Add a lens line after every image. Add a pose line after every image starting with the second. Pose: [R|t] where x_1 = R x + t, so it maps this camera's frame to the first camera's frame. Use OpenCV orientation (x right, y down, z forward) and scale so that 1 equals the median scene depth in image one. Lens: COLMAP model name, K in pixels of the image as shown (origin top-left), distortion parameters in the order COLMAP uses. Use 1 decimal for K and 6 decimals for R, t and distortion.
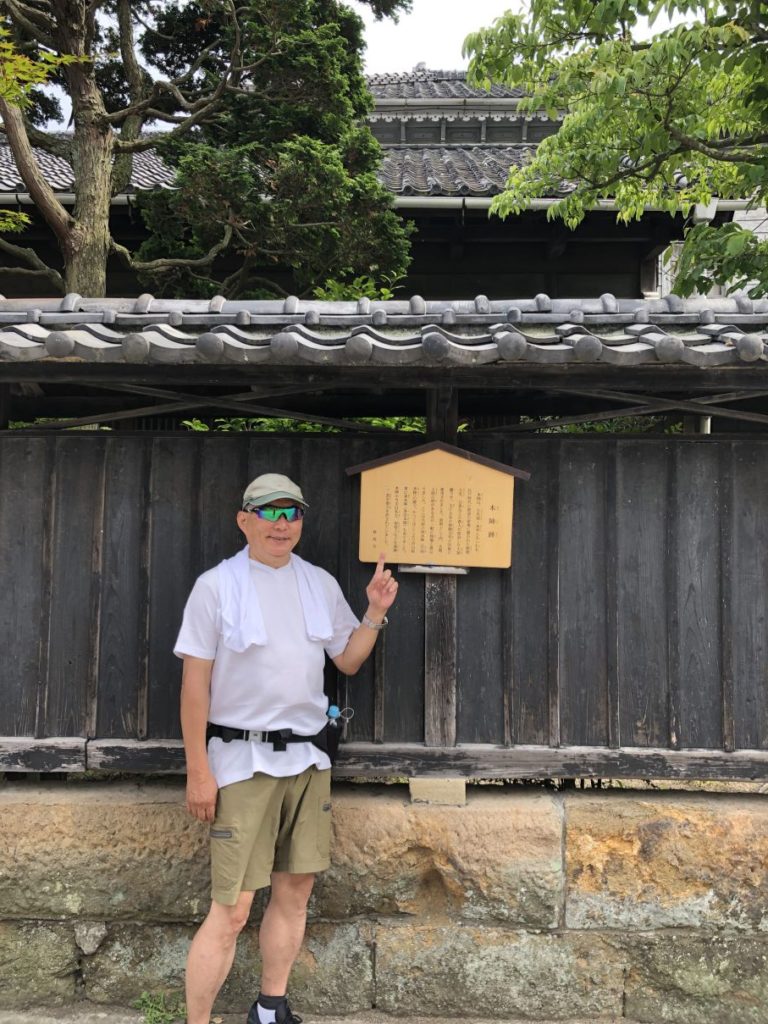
lens RADIAL K [[830.8, 0, 388.0], [0, 830.8, 508.5], [0, 0, 1]] dist [0.012067, -0.002172]
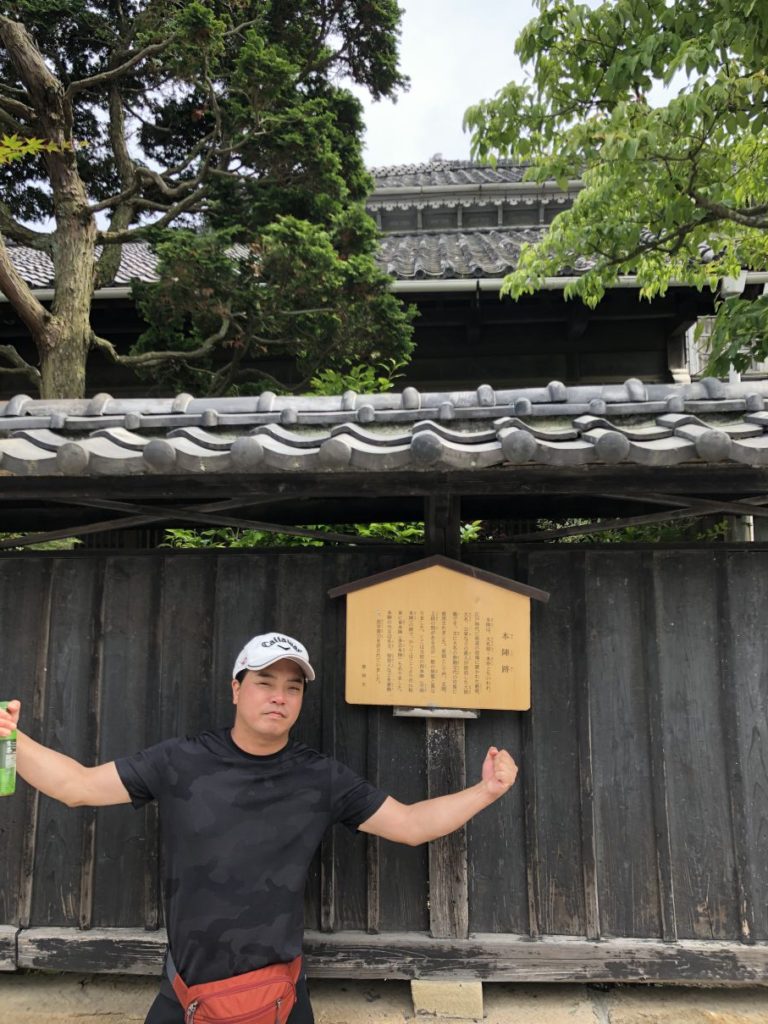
lens RADIAL K [[830.8, 0, 386.8], [0, 830.8, 506.1], [0, 0, 1]] dist [0.012067, -0.002172]
pose [[0.998978, -0.022432, -0.039228, 0.042337], [0.018513, 0.995056, -0.097574, -0.049902], [0.041223, 0.096748, 0.994455, 0.155312]]
